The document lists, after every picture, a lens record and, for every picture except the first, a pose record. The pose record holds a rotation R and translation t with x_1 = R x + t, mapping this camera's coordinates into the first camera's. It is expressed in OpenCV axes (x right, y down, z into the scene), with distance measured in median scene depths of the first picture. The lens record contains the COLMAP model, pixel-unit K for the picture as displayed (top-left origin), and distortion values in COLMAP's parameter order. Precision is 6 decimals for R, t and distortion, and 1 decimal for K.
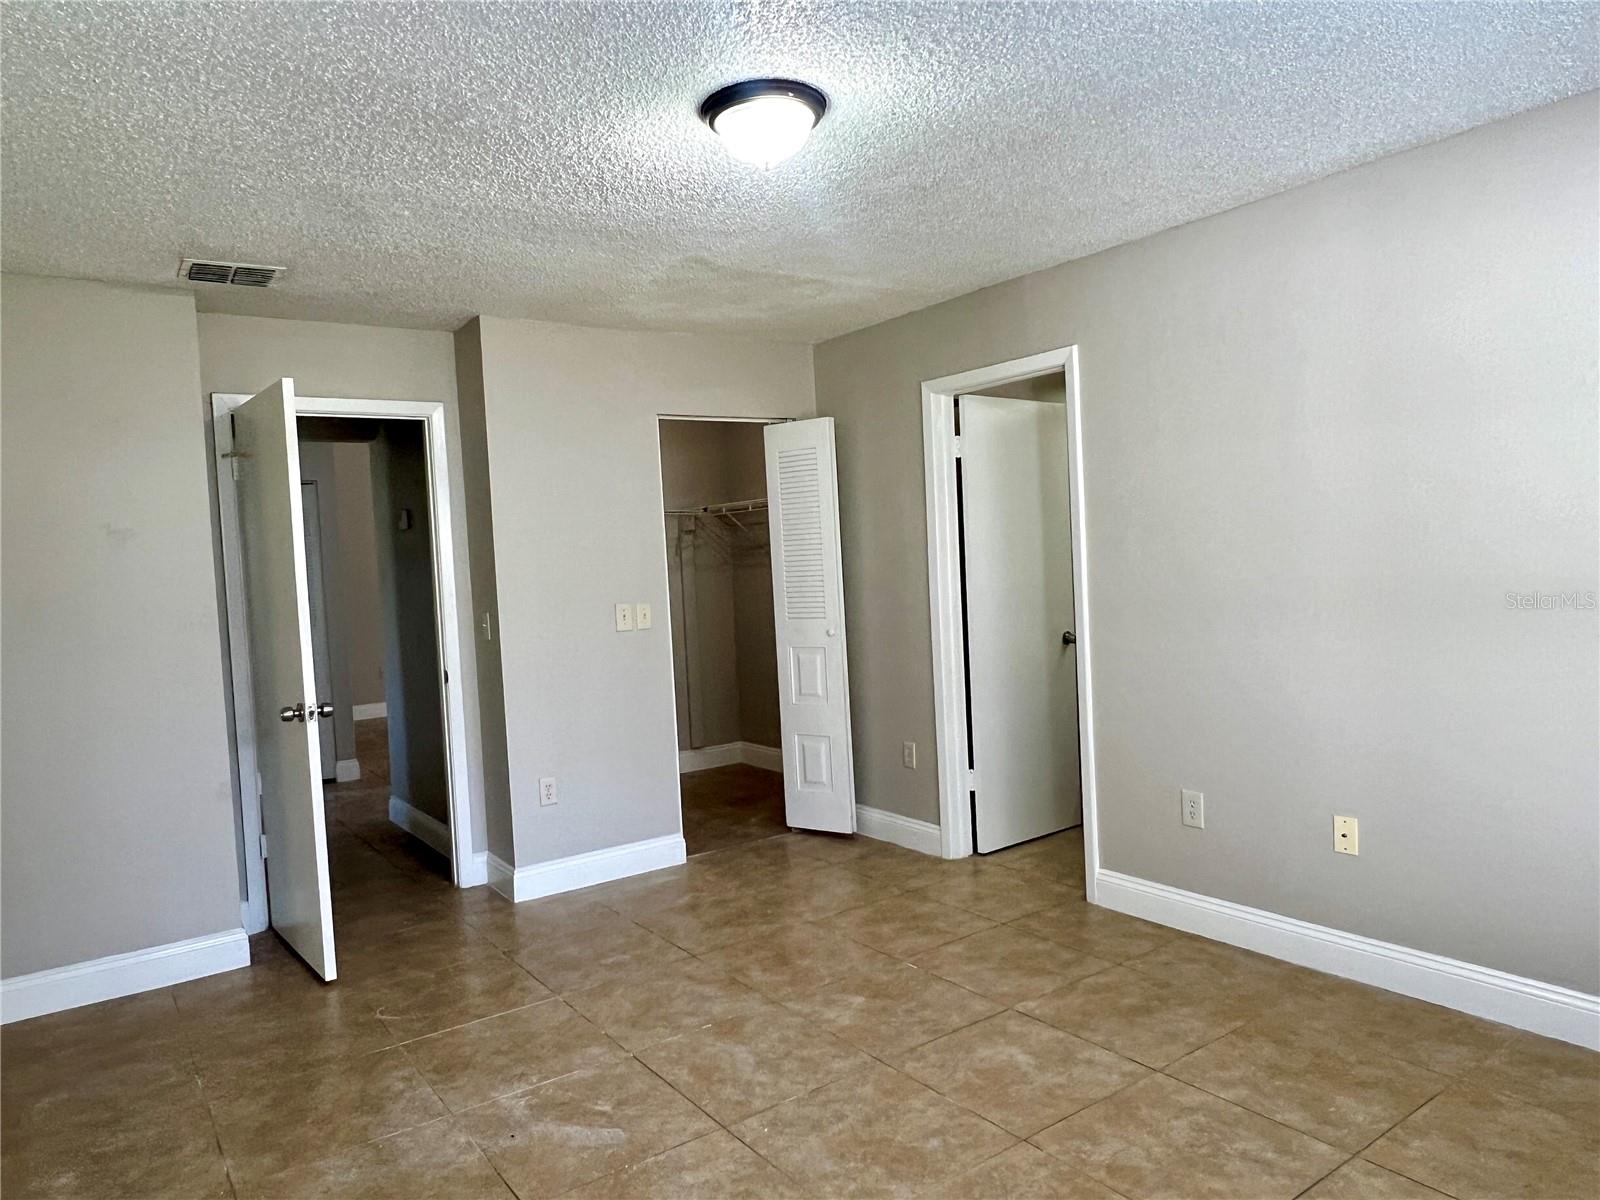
lens RADIAL K [[1017.2, 0, 792.9], [0, 1017.2, 605.4], [0, 0, 1]] dist [0.004953, -0.002019]
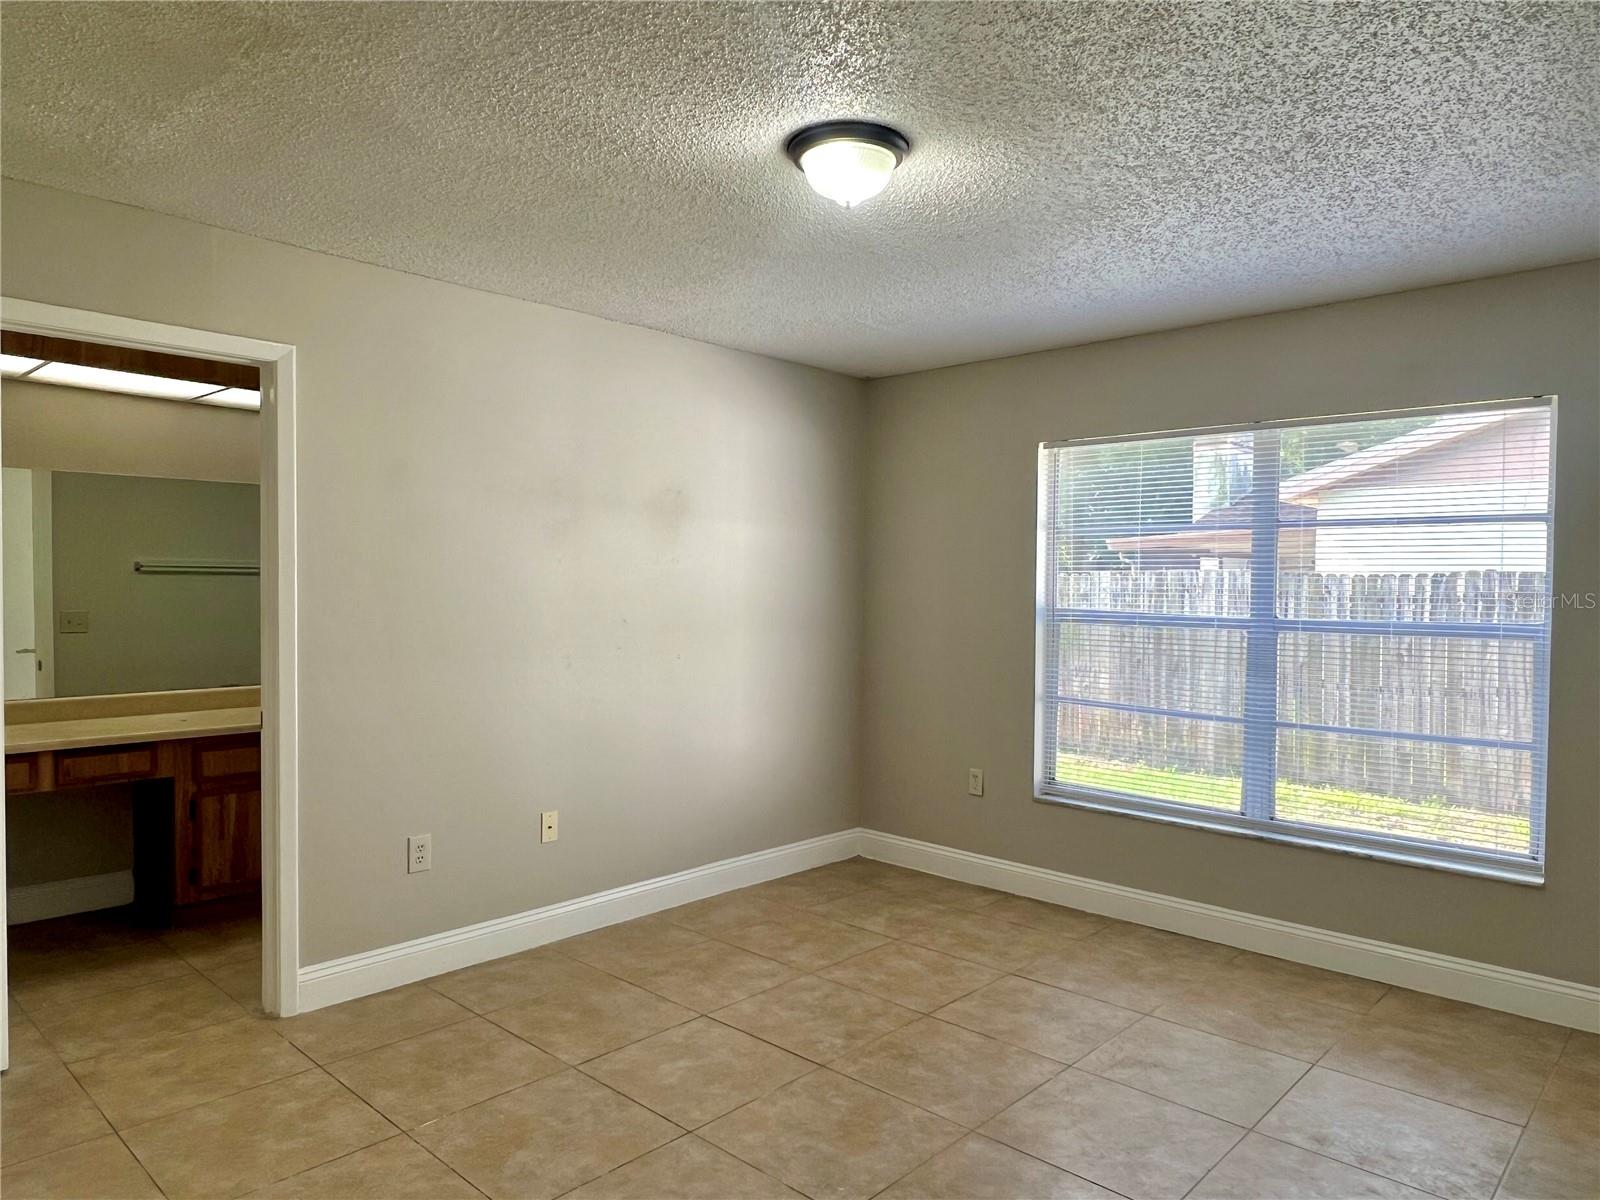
lens RADIAL K [[1017.2, 0, 791.1], [0, 1017.2, 594.3], [0, 0, 1]] dist [0.004953, -0.002019]
pose [[-0.178103, 0.037811, 0.983285, -0.774355], [0.035770, 0.998850, -0.031930, -0.010651], [-0.983362, 0.029485, -0.179250, 0.947075]]
